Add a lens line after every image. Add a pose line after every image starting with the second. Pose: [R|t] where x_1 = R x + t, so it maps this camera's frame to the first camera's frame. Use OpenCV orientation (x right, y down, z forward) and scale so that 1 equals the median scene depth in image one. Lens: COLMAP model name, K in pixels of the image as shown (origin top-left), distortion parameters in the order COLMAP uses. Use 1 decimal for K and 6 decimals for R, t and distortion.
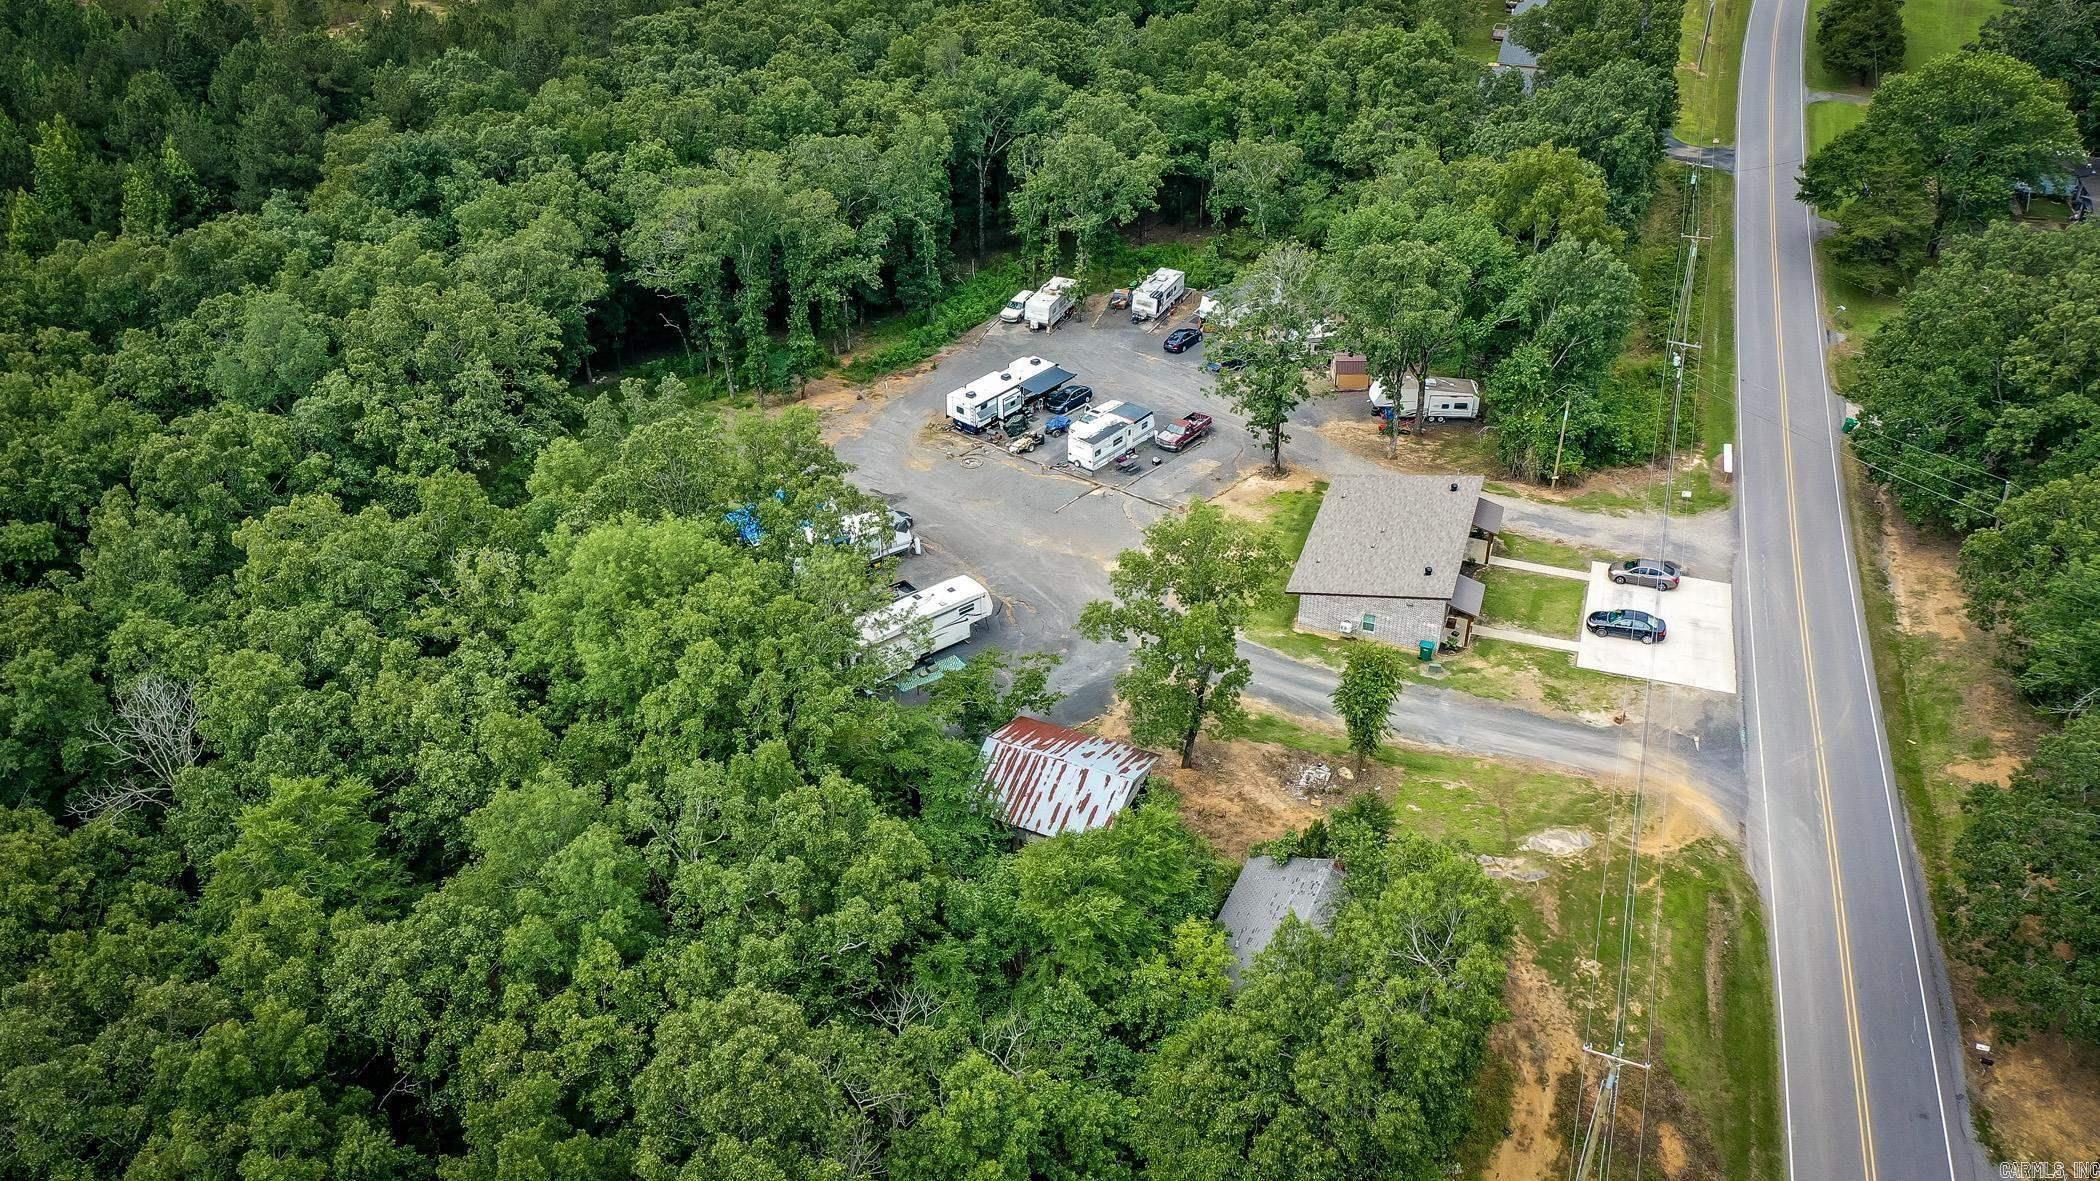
lens RADIAL K [[1589.2, 0, 1050.0], [0, 1589.2, 590.5], [0, 0, 1]] dist [0.024857, 0.014575]
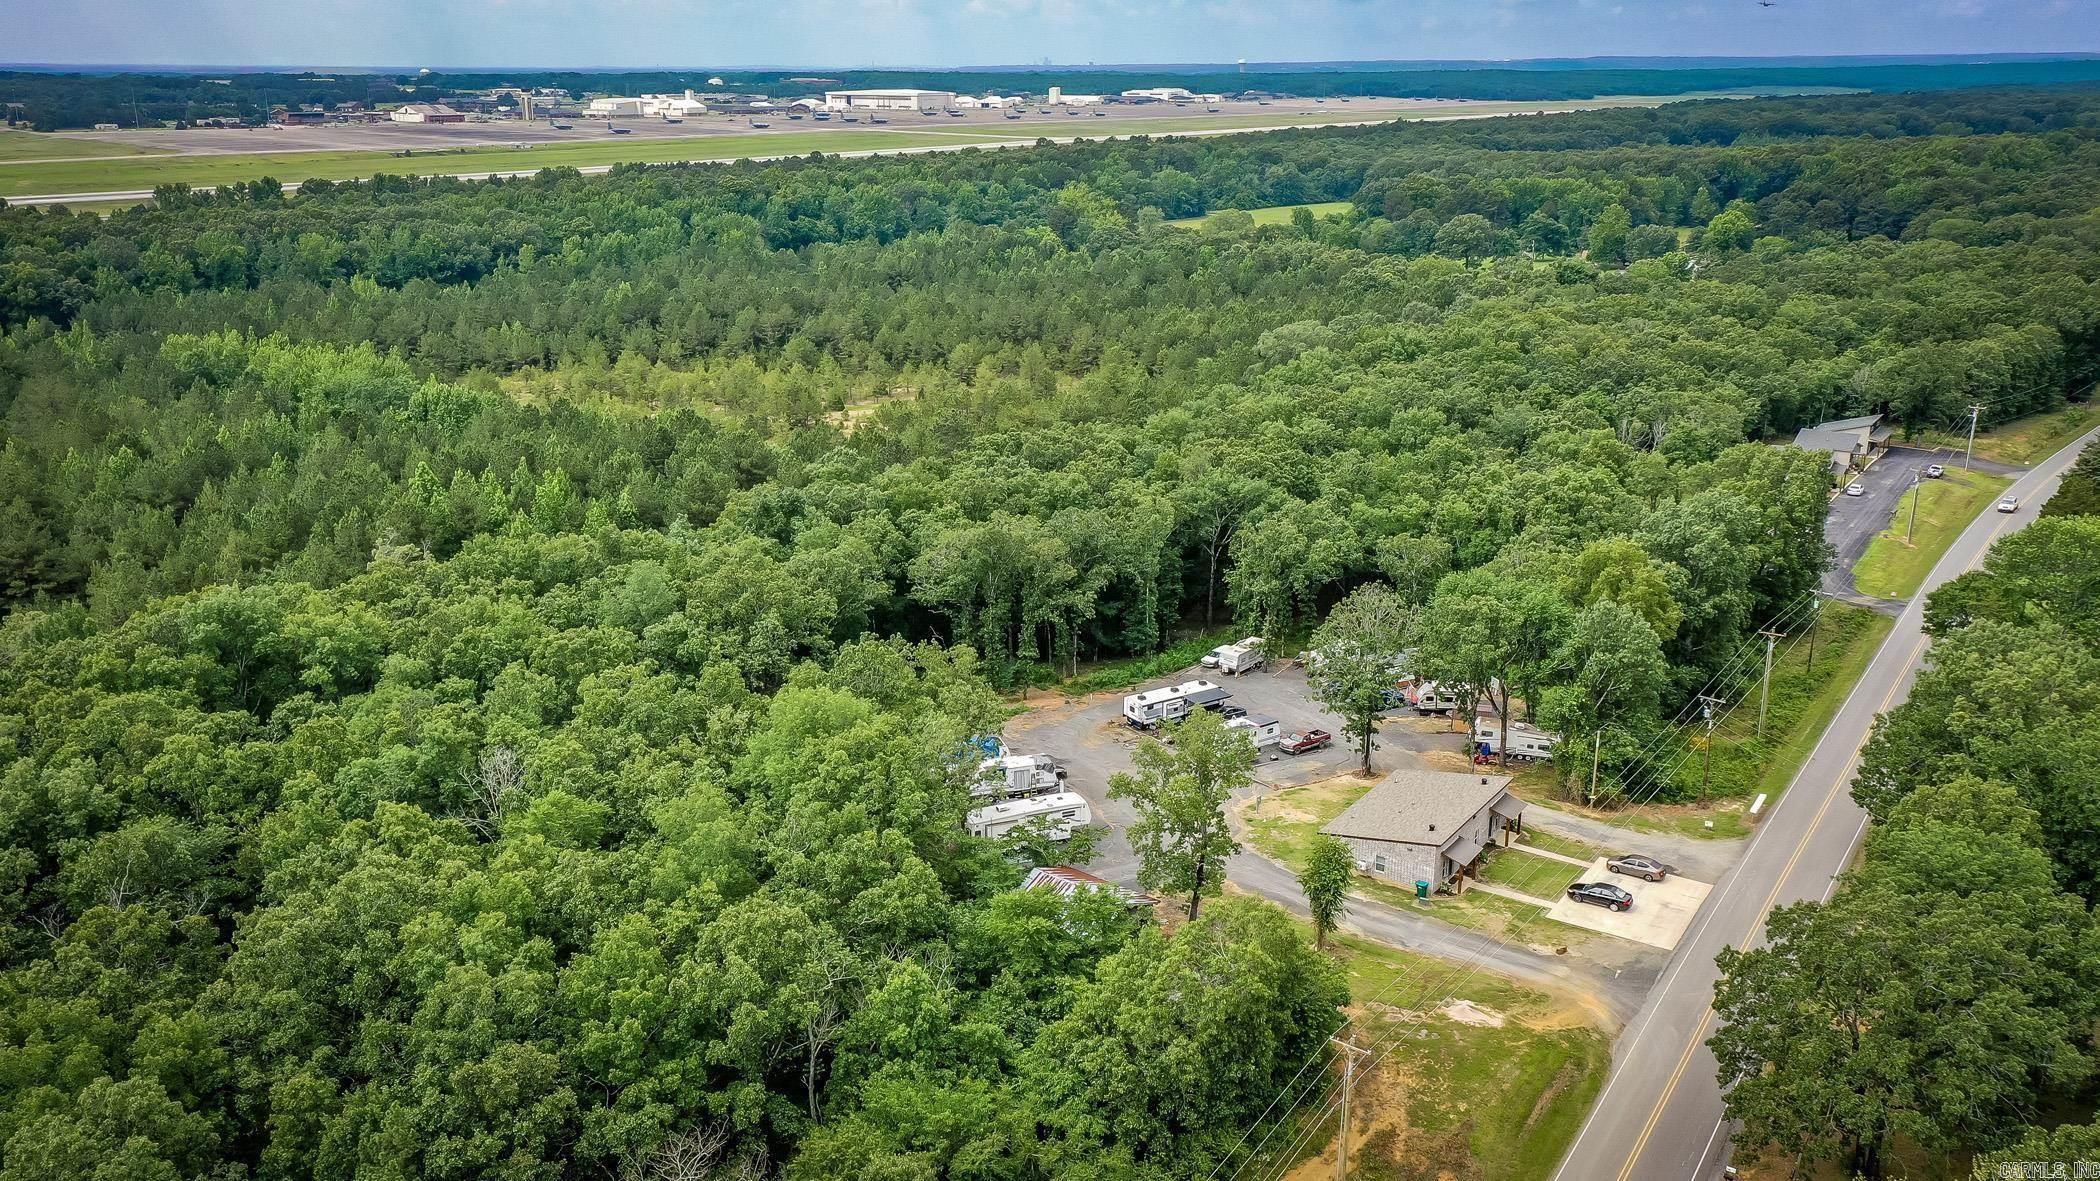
lens RADIAL K [[1589.2, 0, 1050.0], [0, 1589.2, 590.5], [0, 0, 1]] dist [0.024857, 0.014575]
pose [[0.966374, 0.087224, -0.241895, 0.185534], [-0.152951, 0.951184, -0.268059, 0.151170], [0.206706, 0.296043, 0.932540, -0.220251]]
